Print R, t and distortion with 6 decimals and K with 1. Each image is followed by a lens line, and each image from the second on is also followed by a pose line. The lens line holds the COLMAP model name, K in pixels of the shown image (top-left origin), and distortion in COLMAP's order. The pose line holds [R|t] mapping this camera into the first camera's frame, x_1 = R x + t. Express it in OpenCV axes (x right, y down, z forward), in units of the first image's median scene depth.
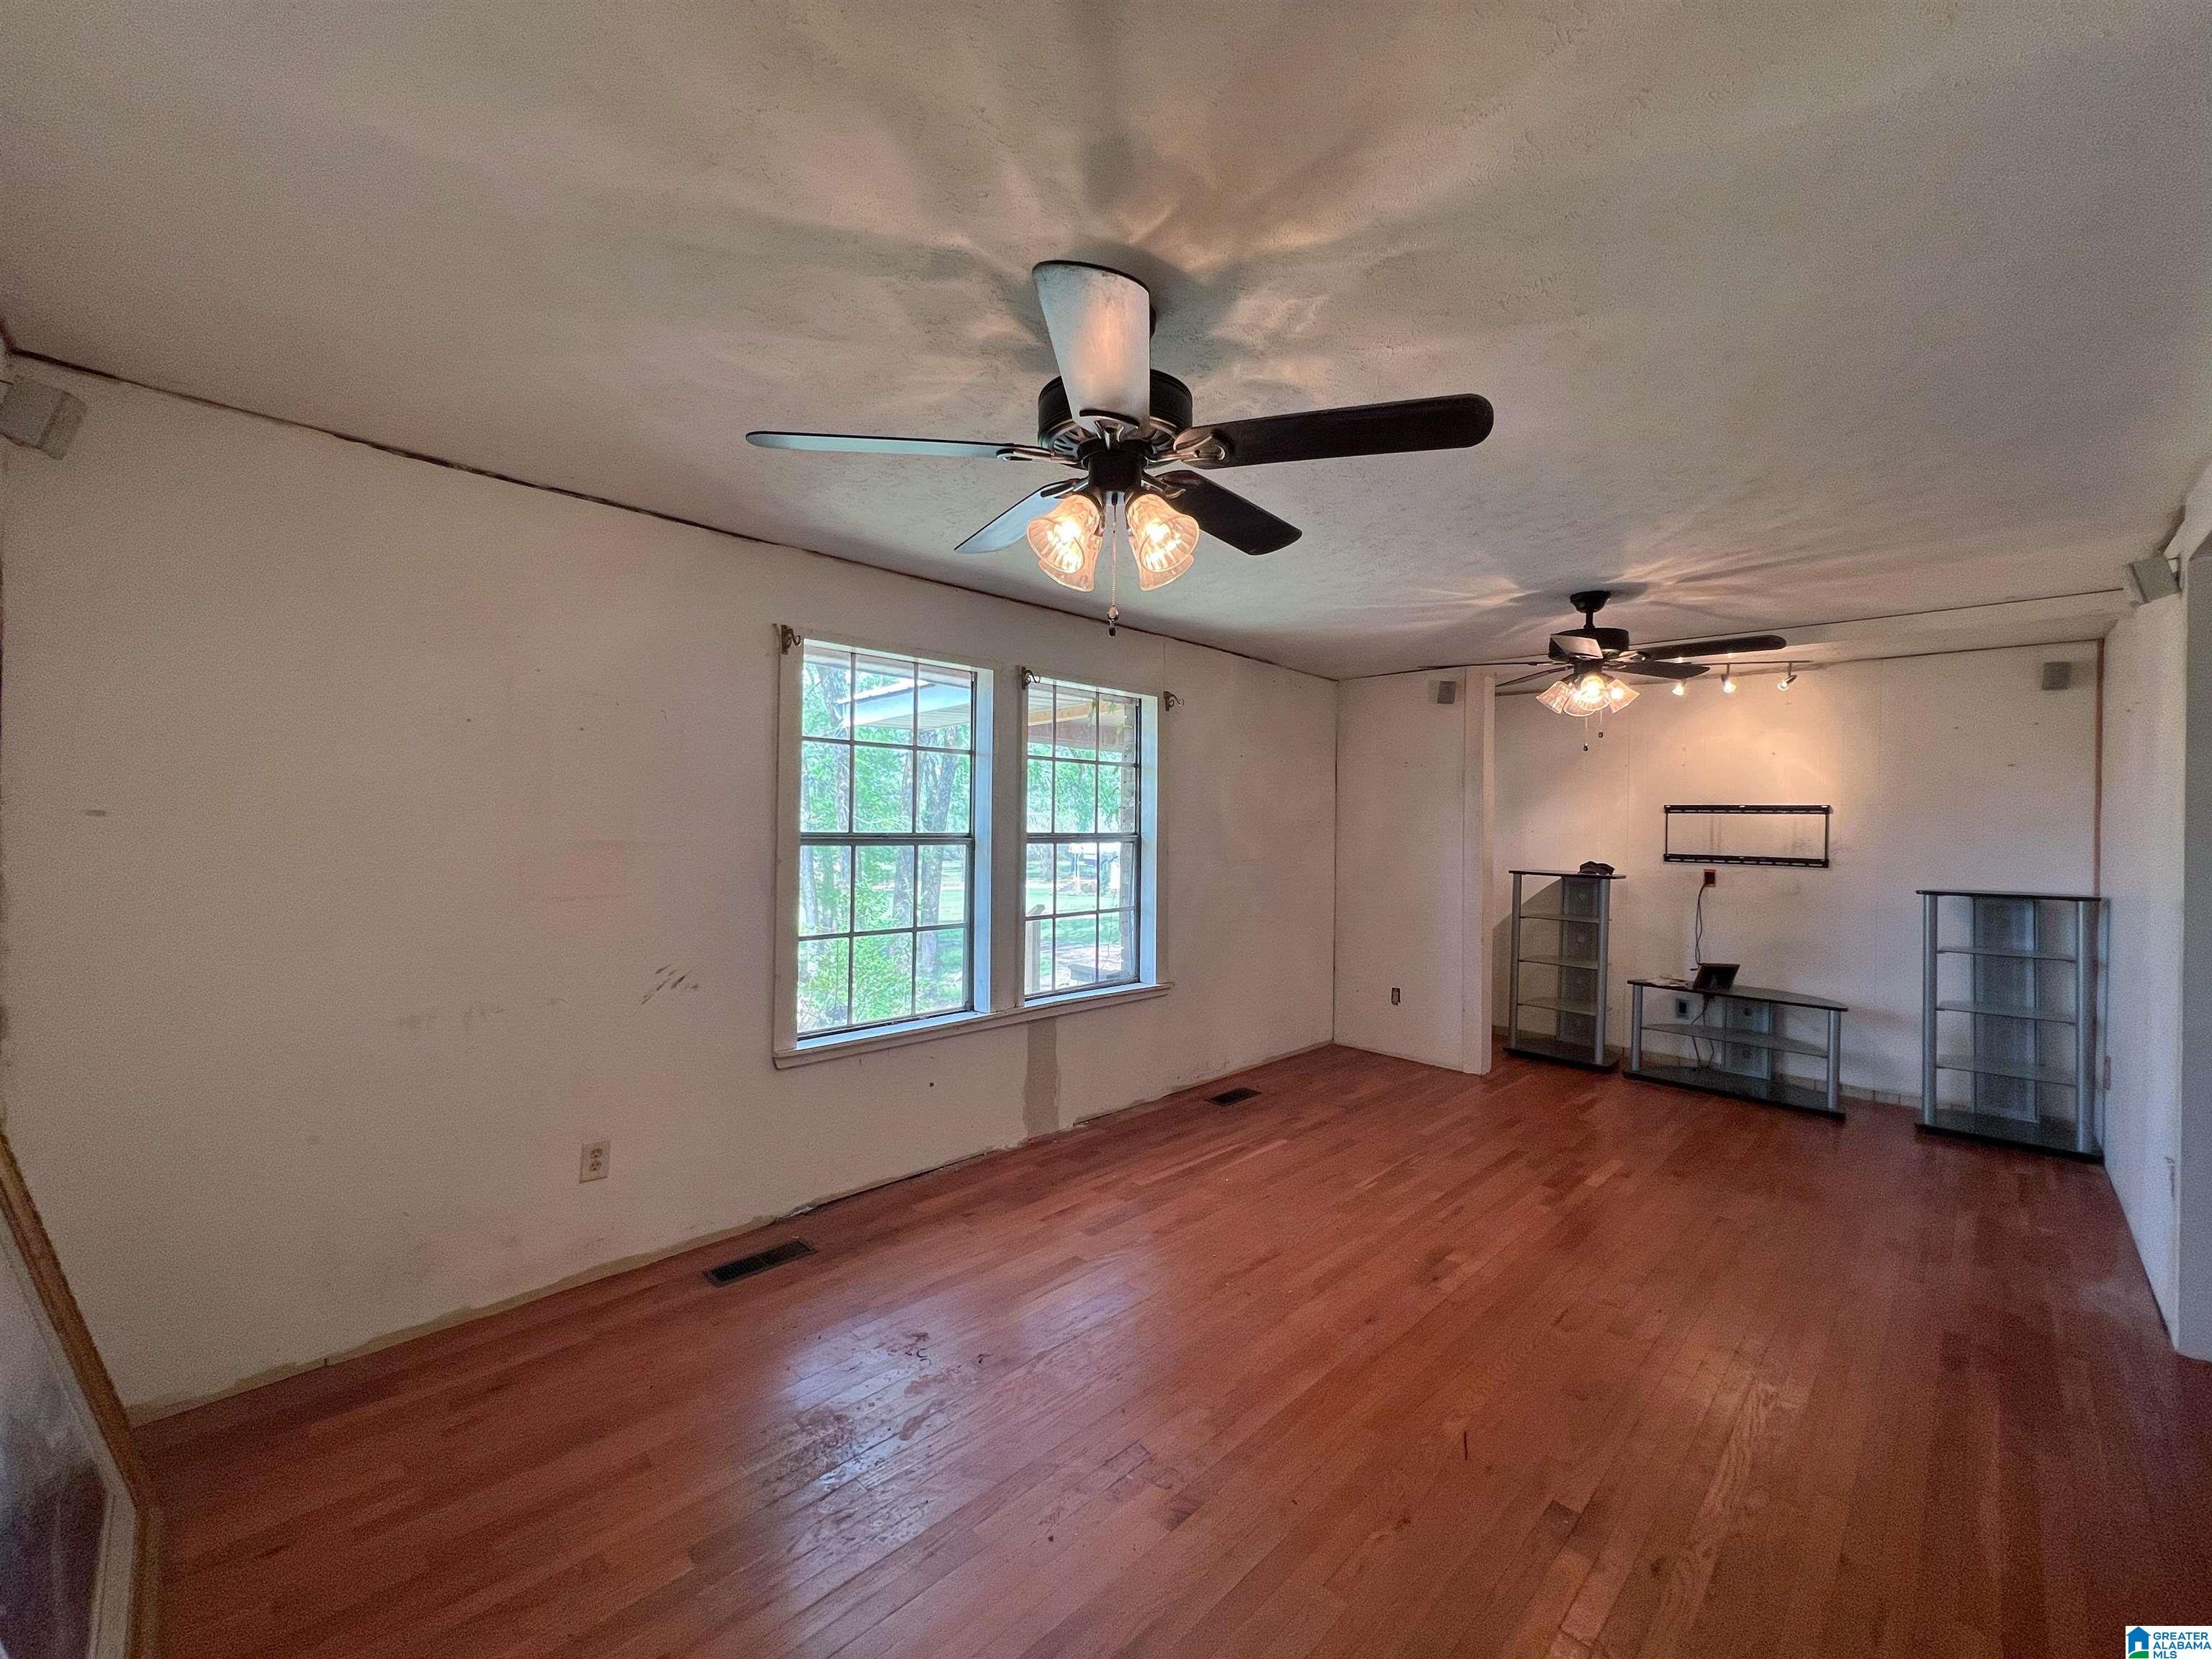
lens RADIAL K [[886.4, 0, 1098.6], [0, 886.4, 834.0], [0, 0, 1]] dist [0.003474, -0.000458]
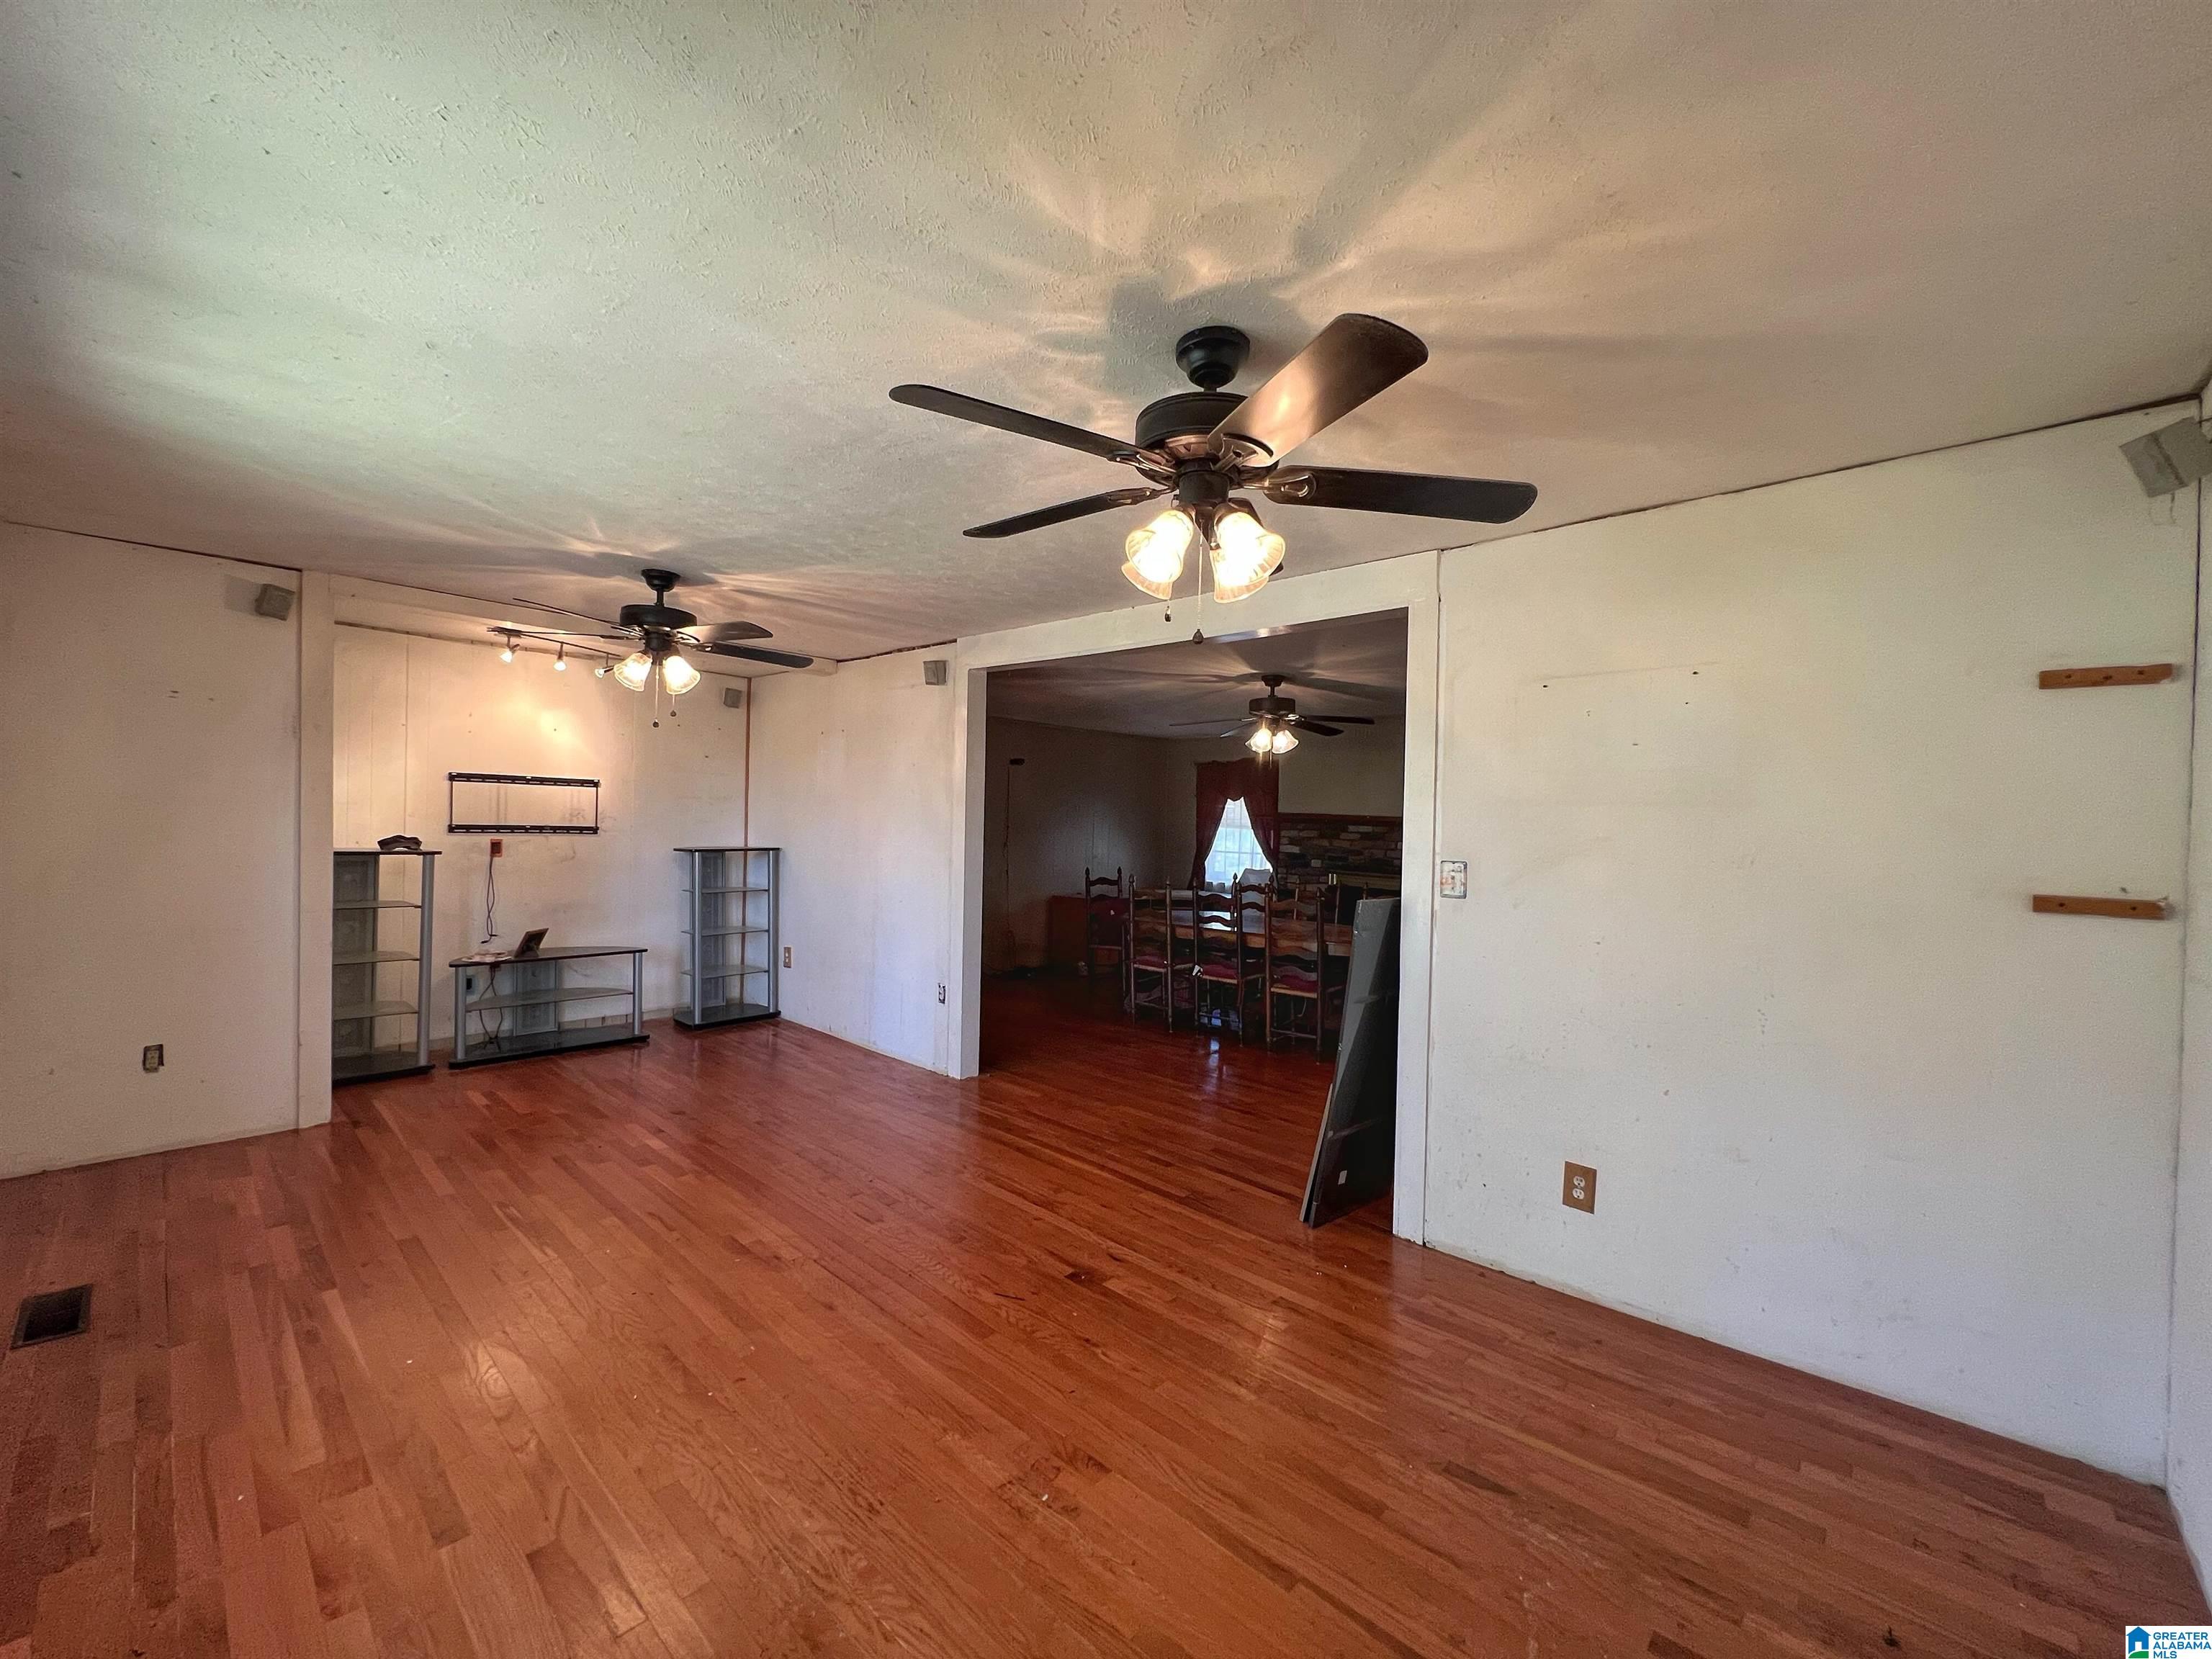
lens RADIAL K [[886.4, 0, 1096.5], [0, 886.4, 830.2], [0, 0, 1]] dist [0.003474, -0.000458]
pose [[-0.039796, -0.027140, 0.998839, -0.411341], [-0.015924, 0.999521, 0.026524, -0.009272], [-0.999081, -0.014850, -0.040209, 0.453424]]
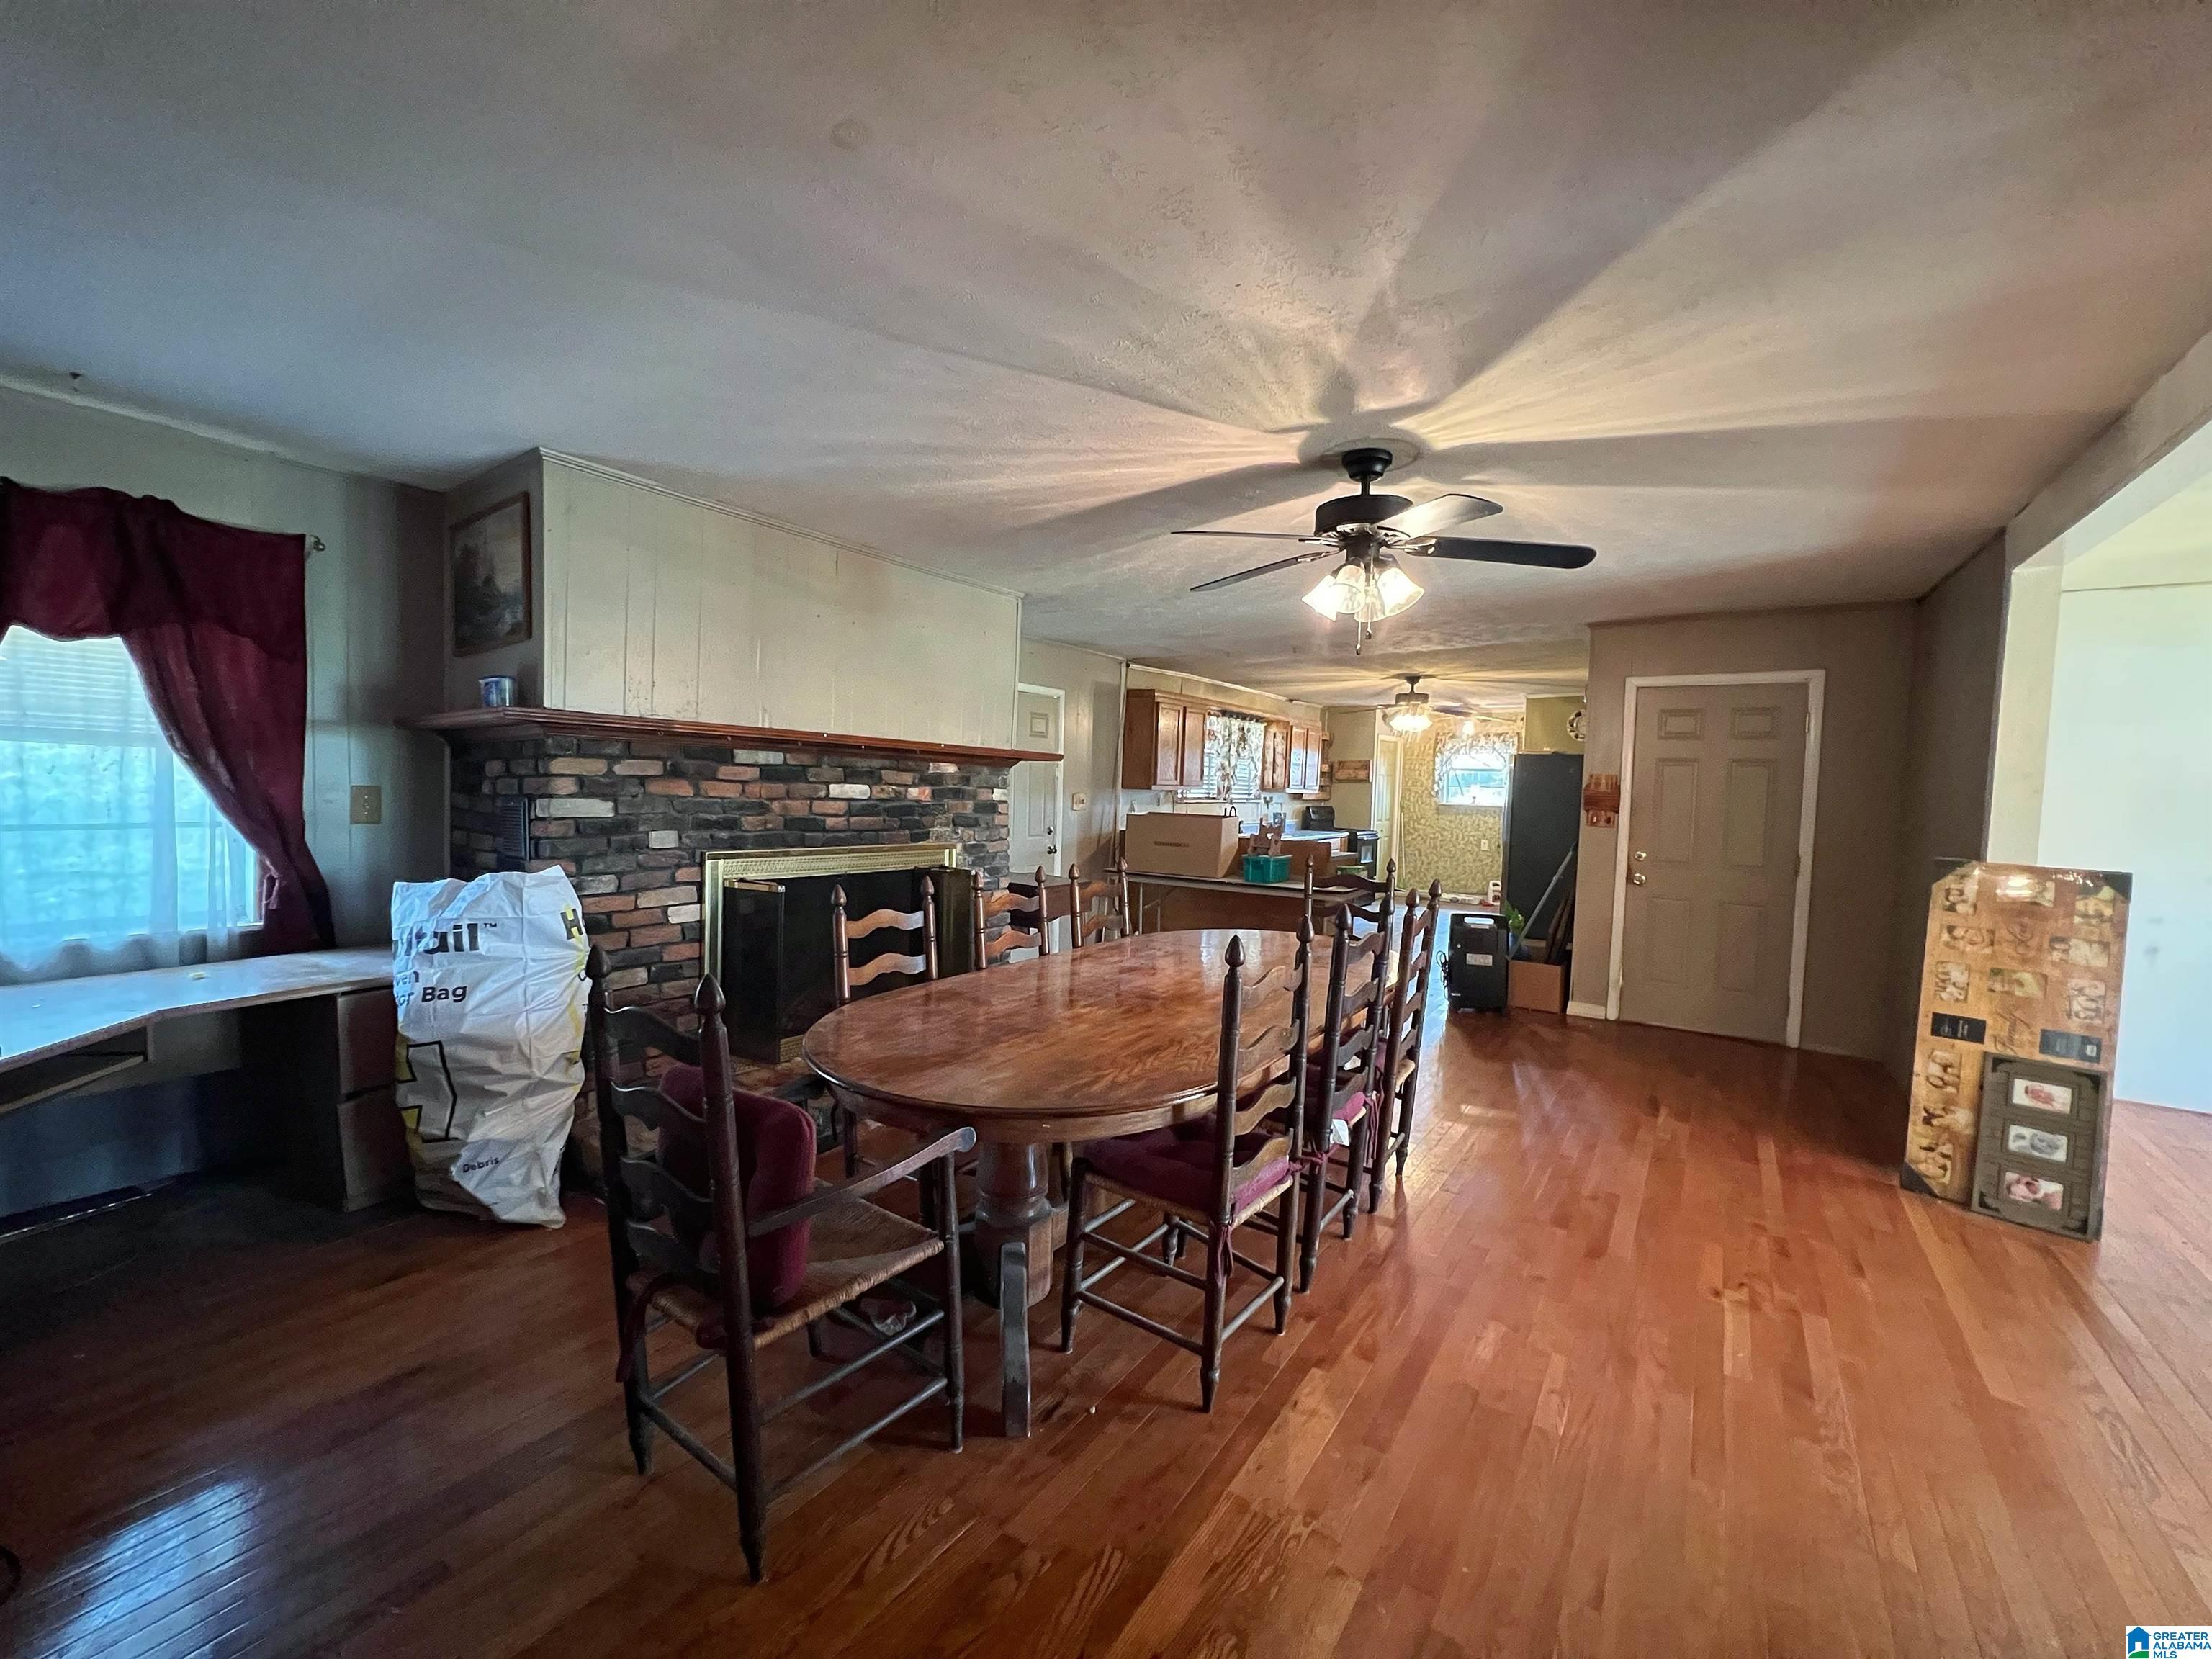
lens RADIAL K [[886.4, 0, 1103.0], [0, 886.4, 837.7], [0, 0, 1]] dist [0.003474, -0.000458]
pose [[-0.982104, -0.036759, -0.184717, 1.183314], [-0.050994, 0.996034, 0.072909, 0.024964], [0.181304, 0.081023, -0.980084, 0.739202]]
